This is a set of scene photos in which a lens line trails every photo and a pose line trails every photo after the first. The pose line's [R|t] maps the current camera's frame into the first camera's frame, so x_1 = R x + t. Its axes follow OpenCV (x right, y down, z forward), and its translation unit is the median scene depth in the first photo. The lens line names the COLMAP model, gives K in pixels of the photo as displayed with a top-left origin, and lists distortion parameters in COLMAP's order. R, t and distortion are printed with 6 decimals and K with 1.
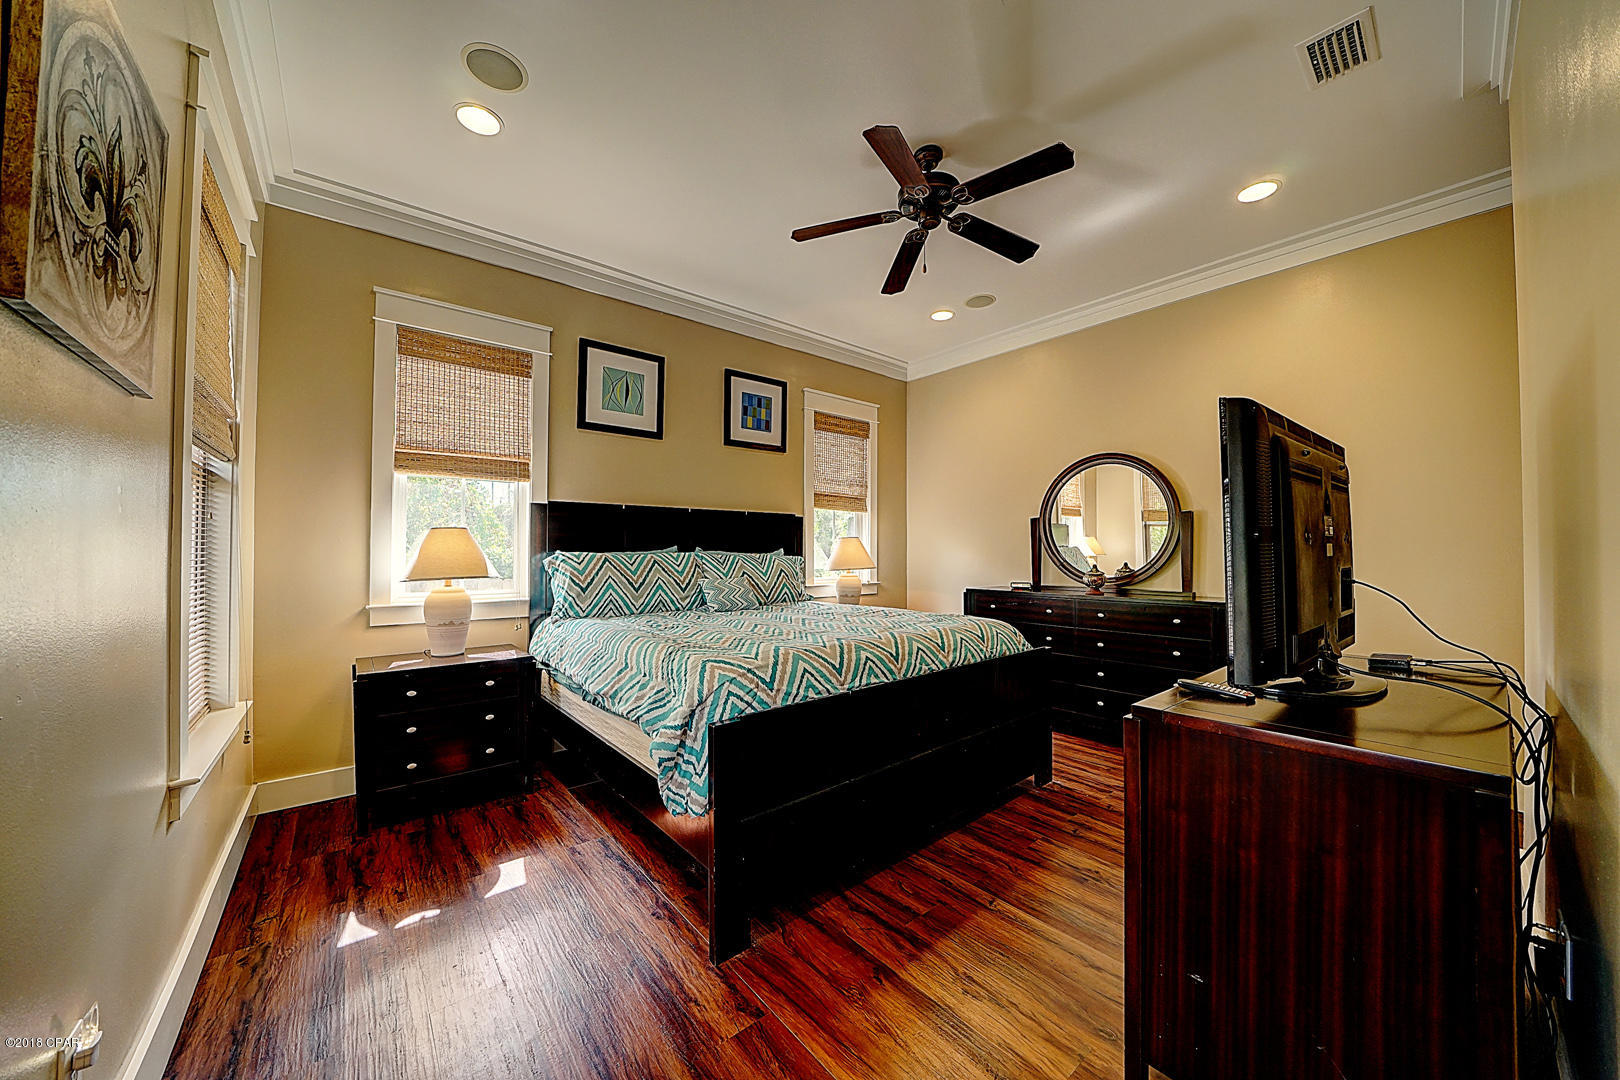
lens RADIAL K [[561.9, 0, 809.6], [0, 561.9, 541.4], [0, 0, 1]] dist [-0.025806, 0.002823]
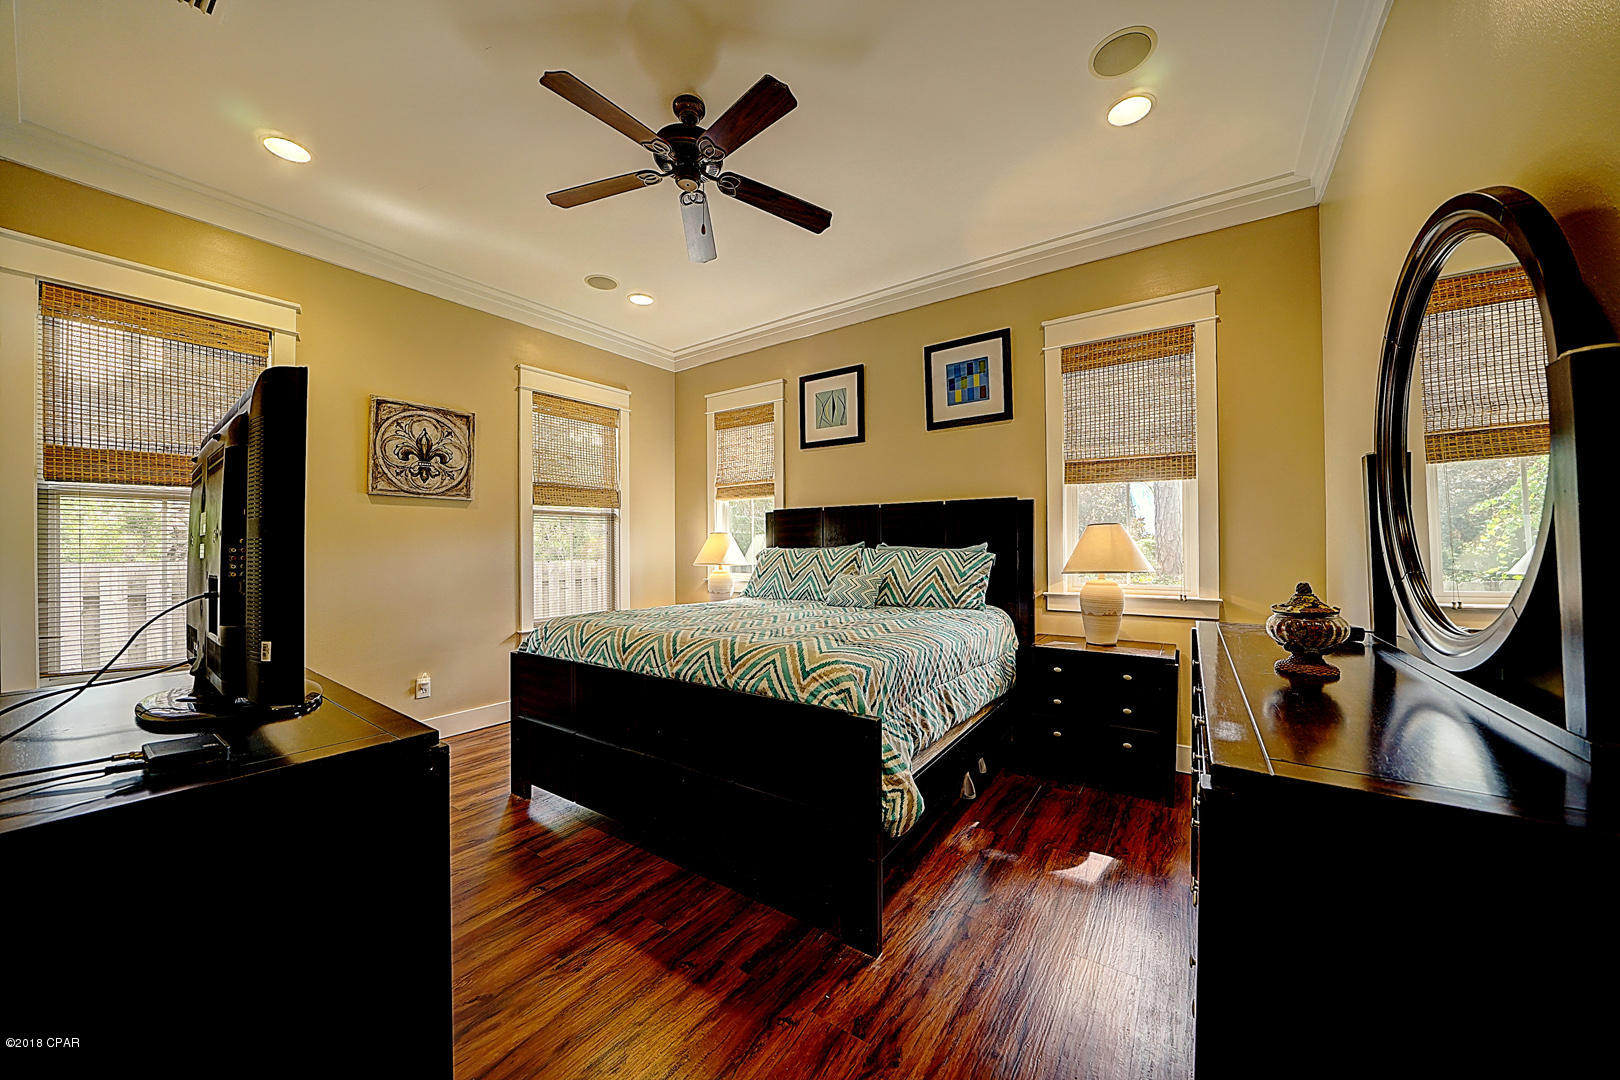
lens RADIAL K [[561.9, 0, 805.7], [0, 561.9, 540.4], [0, 0, 1]] dist [-0.025806, 0.002823]
pose [[0.271887, -0.014161, -0.962225, 0.774721], [0.024284, 0.999674, -0.007850, 0.011523], [0.962023, -0.021232, 0.272143, 0.638218]]
